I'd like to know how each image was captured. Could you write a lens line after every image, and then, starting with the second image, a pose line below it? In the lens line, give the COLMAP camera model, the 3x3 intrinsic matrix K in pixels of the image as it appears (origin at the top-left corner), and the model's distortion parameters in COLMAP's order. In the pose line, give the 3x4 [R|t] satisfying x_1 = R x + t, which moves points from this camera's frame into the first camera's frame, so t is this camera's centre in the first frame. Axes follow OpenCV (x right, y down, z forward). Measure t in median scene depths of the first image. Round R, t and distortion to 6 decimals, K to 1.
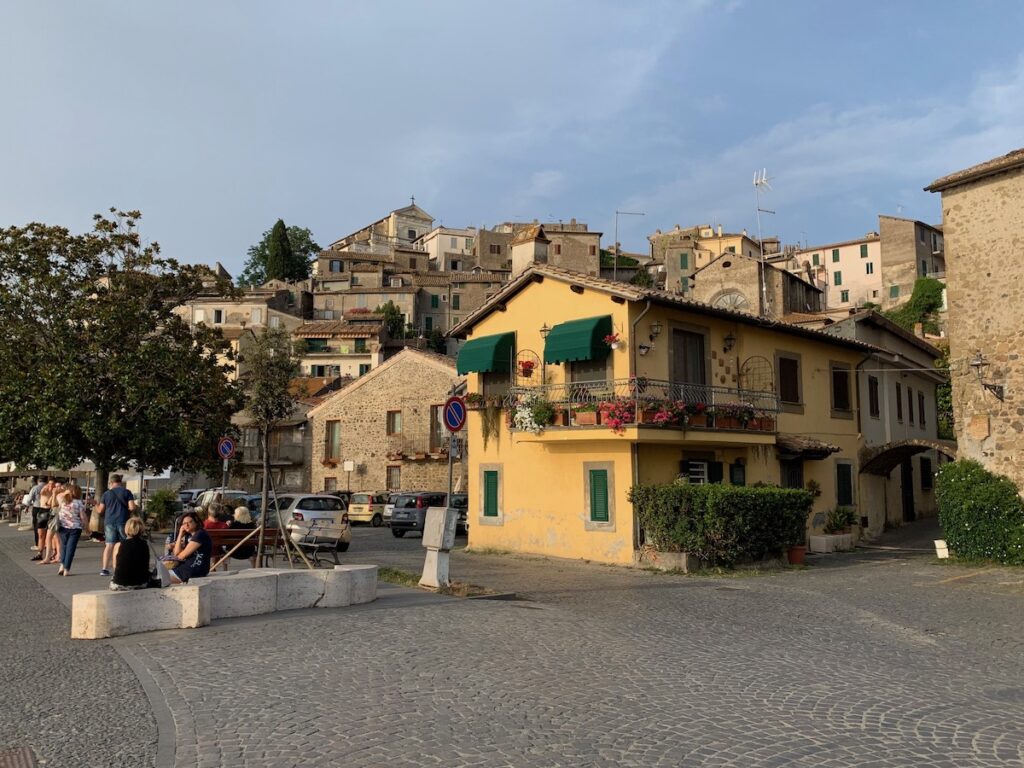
lens RADIAL K [[874.4, 0, 514.6], [0, 874.4, 381.3], [0, 0, 1]] dist [0.001829, -0.006501]
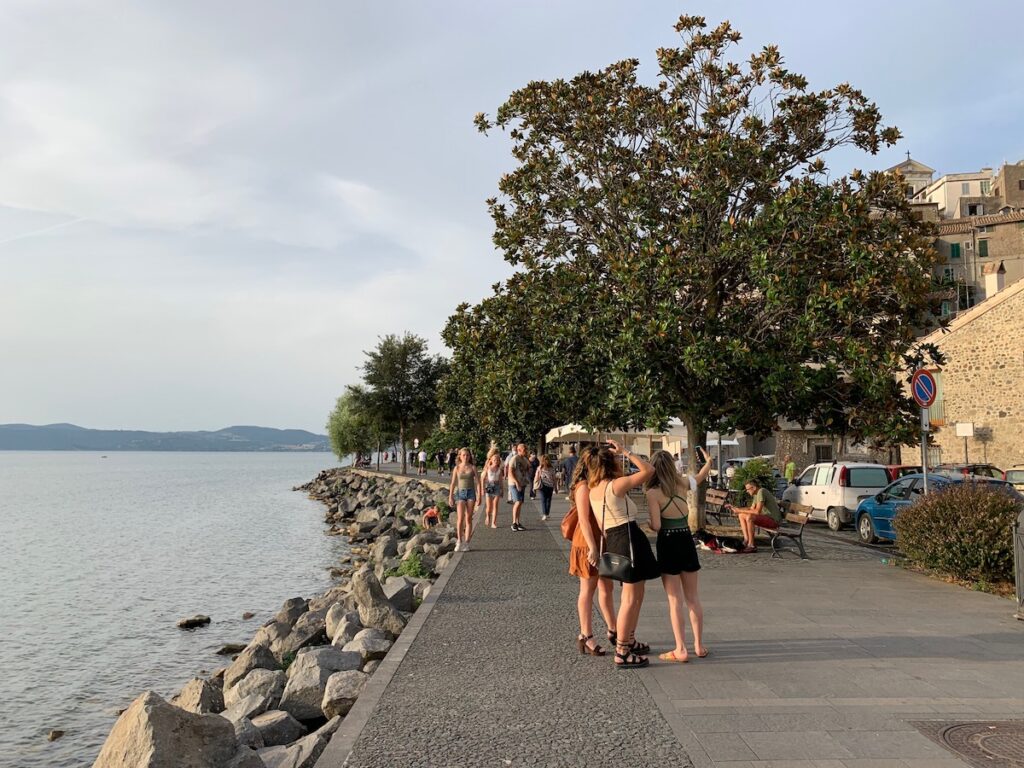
lens RADIAL K [[775.2, 0, 512.0], [0, 775.2, 383.4], [0, 0, 1]] dist [-0.007879, -0.003999]
pose [[0.838748, -0.037434, -0.543231, -0.052149], [0.054170, 0.998422, 0.014836, 0.009488], [0.541818, -0.041870, 0.839452, 0.085654]]
